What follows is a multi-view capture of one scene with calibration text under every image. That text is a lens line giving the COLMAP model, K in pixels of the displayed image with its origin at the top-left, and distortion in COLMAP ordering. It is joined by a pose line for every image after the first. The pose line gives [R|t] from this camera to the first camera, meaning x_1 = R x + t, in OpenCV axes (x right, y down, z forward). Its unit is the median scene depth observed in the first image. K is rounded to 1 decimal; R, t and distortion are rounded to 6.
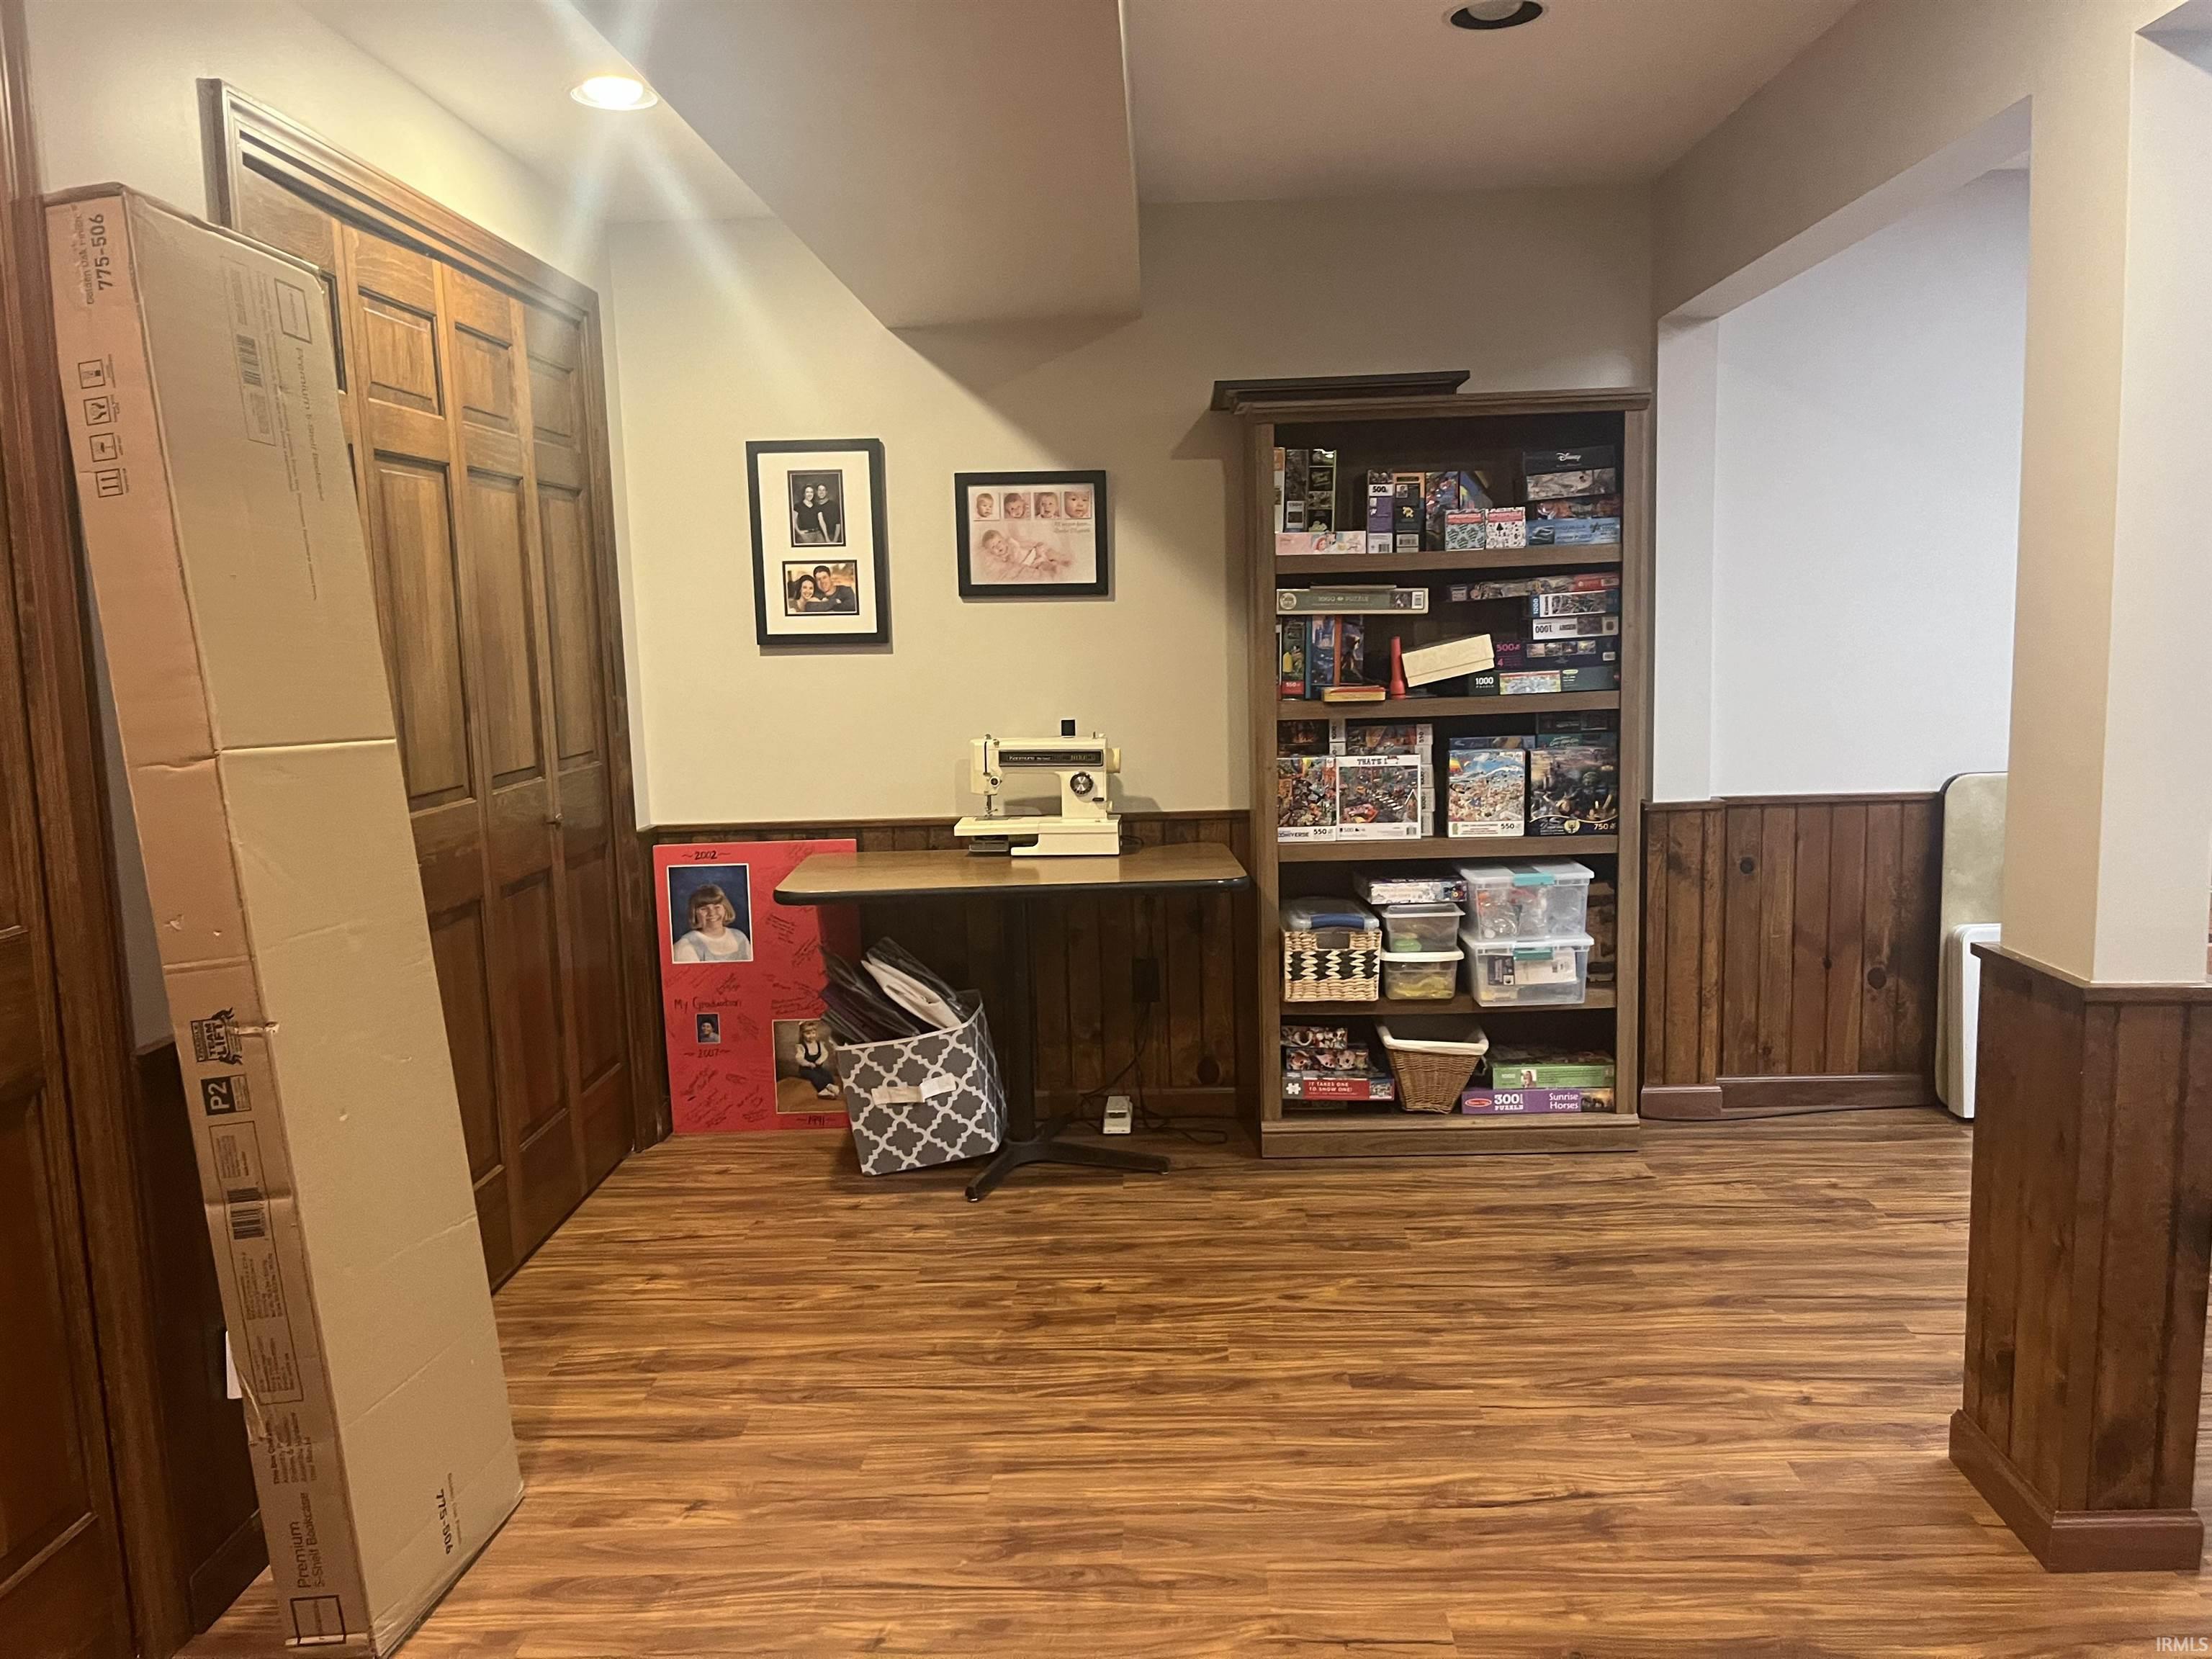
lens RADIAL K [[1684.5, 0, 1110.1], [0, 1684.5, 827.2], [0, 0, 1]] dist [0.040698, -0.035142]
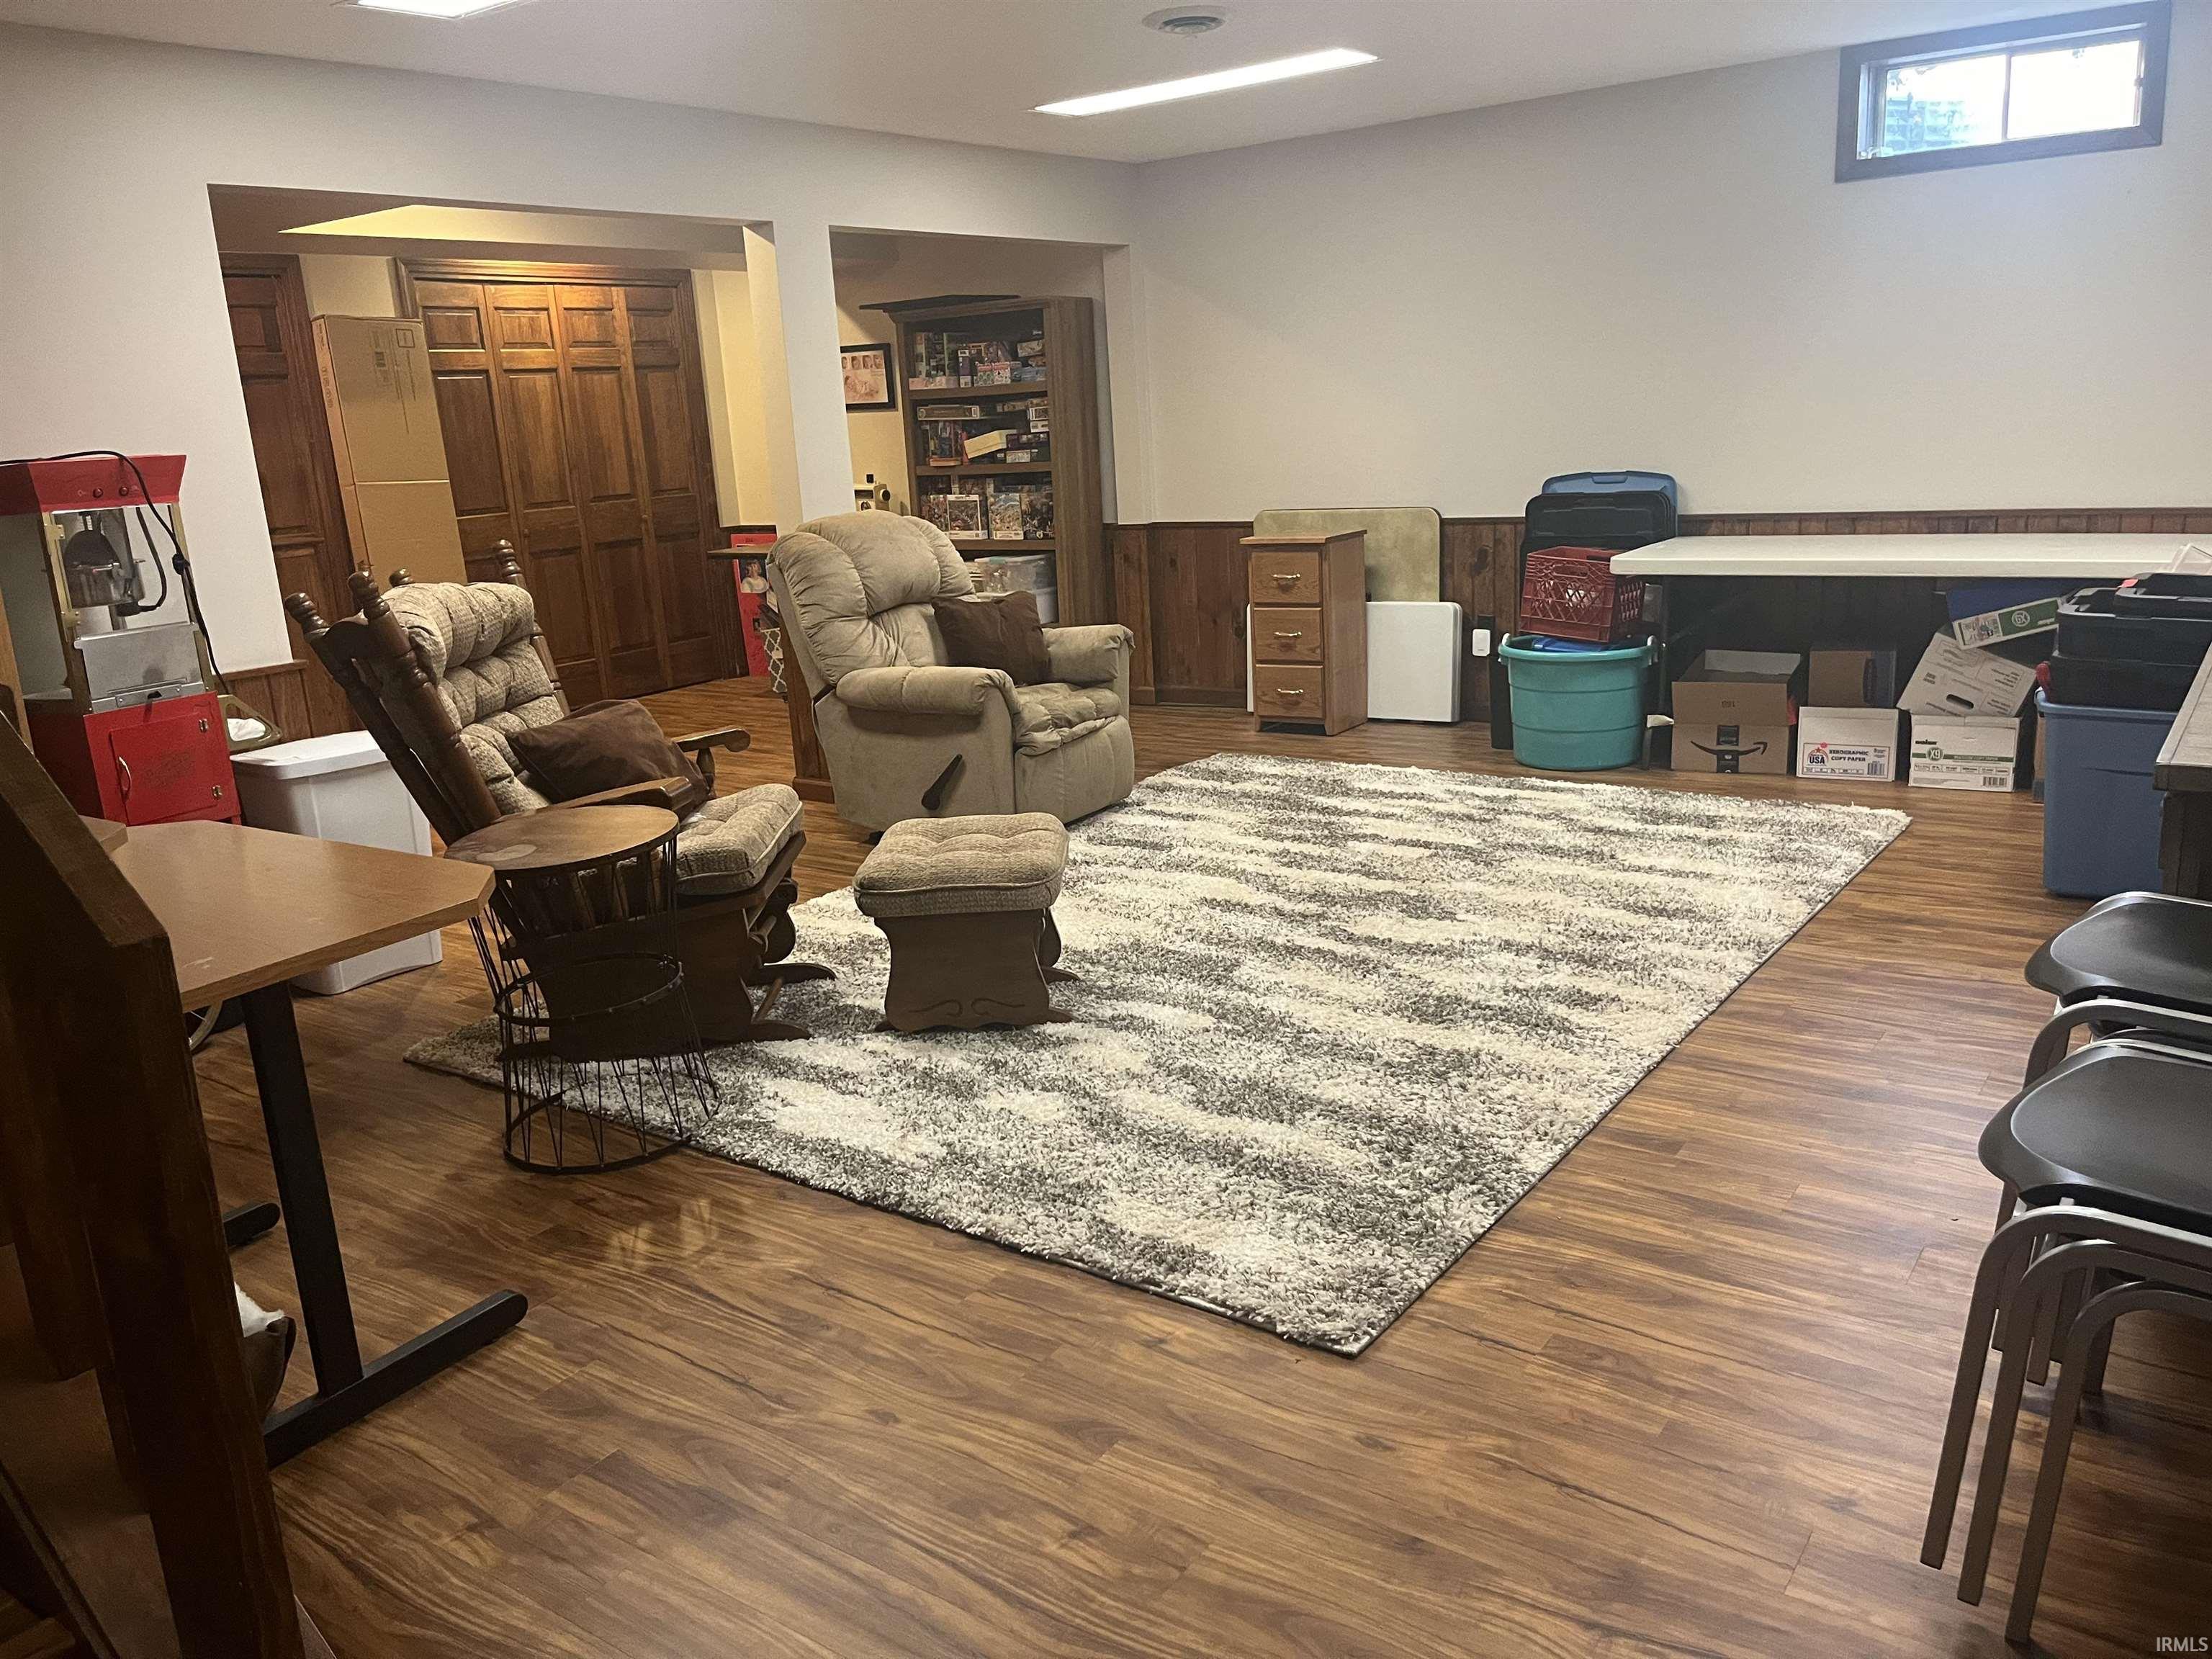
lens RADIAL K [[1684.5, 0, 1106.1], [0, 1684.5, 833.8], [0, 0, 1]] dist [0.040698, -0.035142]
pose [[0.825346, 0.122748, -0.551124, 1.416089], [-0.038860, 0.986118, 0.161436, 0.022004], [0.563289, -0.111824, 0.818658, -0.535256]]
